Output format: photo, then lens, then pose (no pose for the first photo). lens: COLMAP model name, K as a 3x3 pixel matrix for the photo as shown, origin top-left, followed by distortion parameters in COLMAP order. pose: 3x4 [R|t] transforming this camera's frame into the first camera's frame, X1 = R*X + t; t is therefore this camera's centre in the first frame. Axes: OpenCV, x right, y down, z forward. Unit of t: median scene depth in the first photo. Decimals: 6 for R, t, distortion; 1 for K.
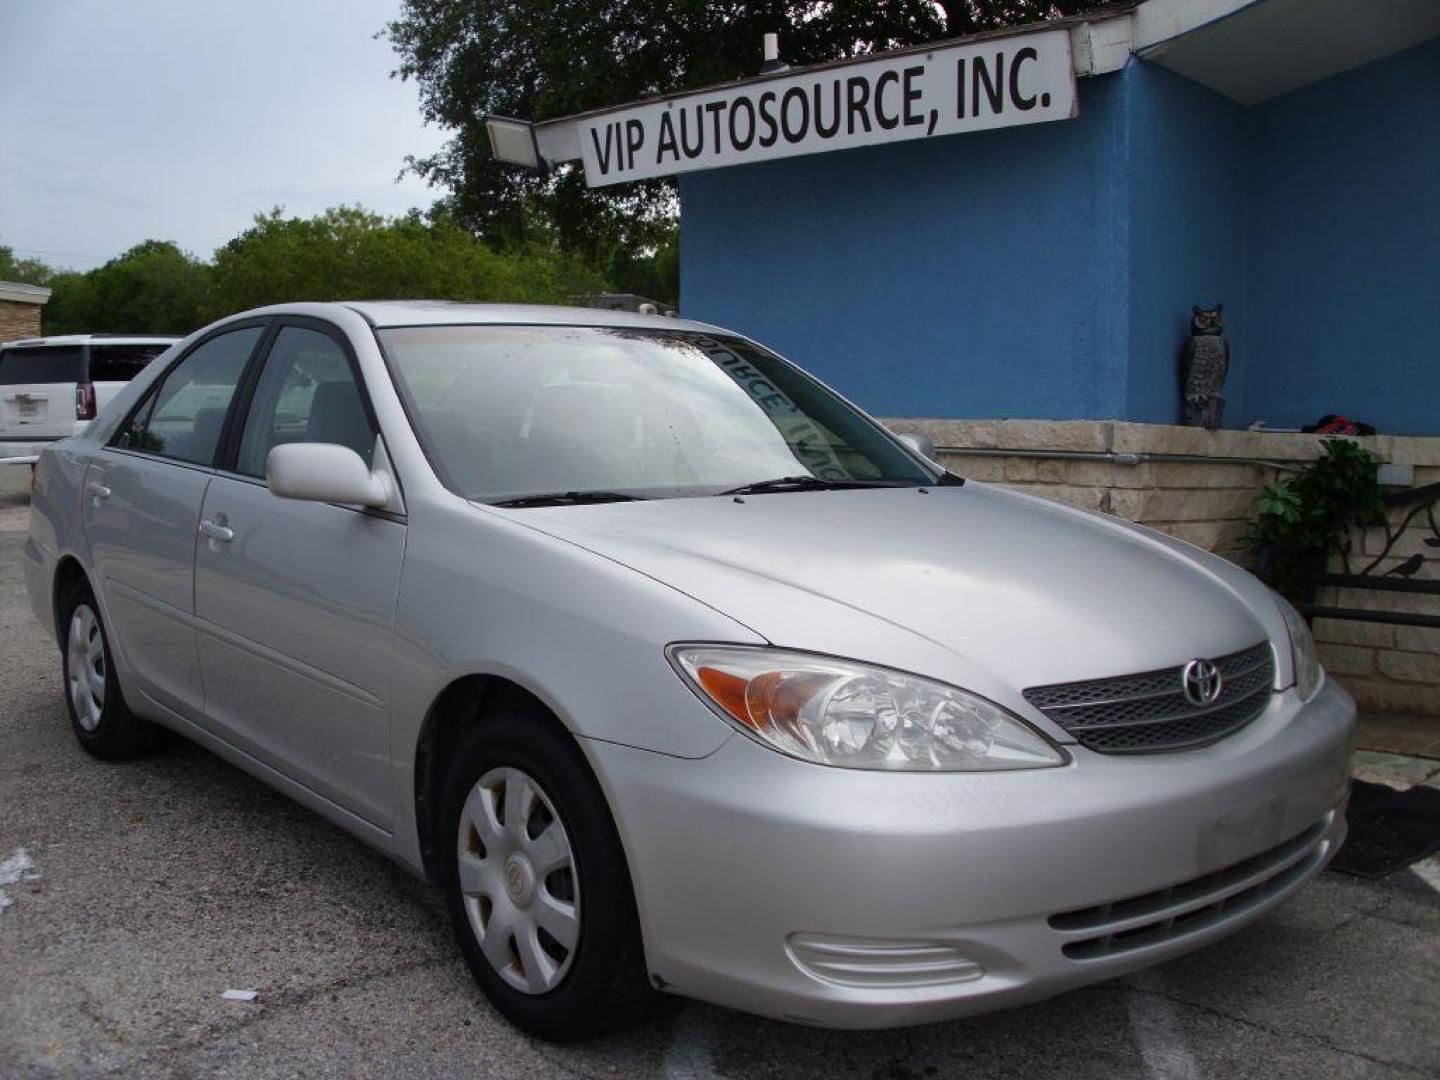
lens RADIAL K [[1499.5, 0, 726.0], [0, 1499.5, 512.2], [0, 0, 1]] dist [-0.287009, 0.359065]
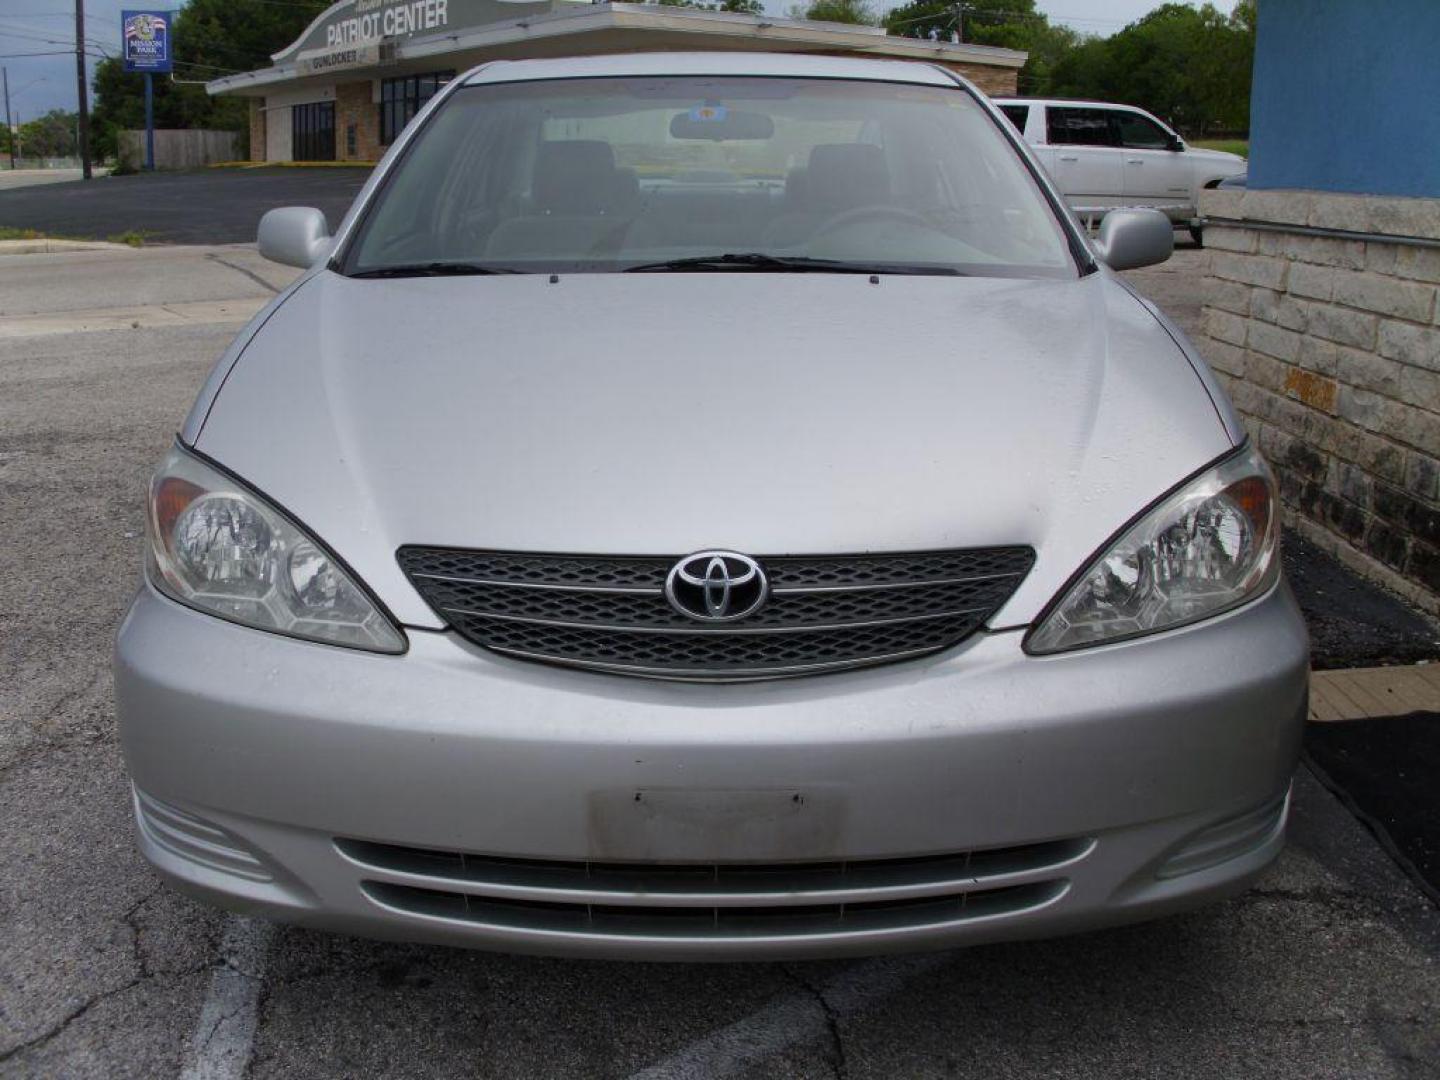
lens RADIAL K [[1499.5, 0, 726.0], [0, 1499.5, 512.2], [0, 0, 1]] dist [-0.287009, 0.359065]
pose [[0.780281, 0.143734, -0.608689, 0.578054], [-0.046552, 0.983881, 0.172656, -0.025866], [0.623694, -0.106385, 0.774395, 0.379246]]
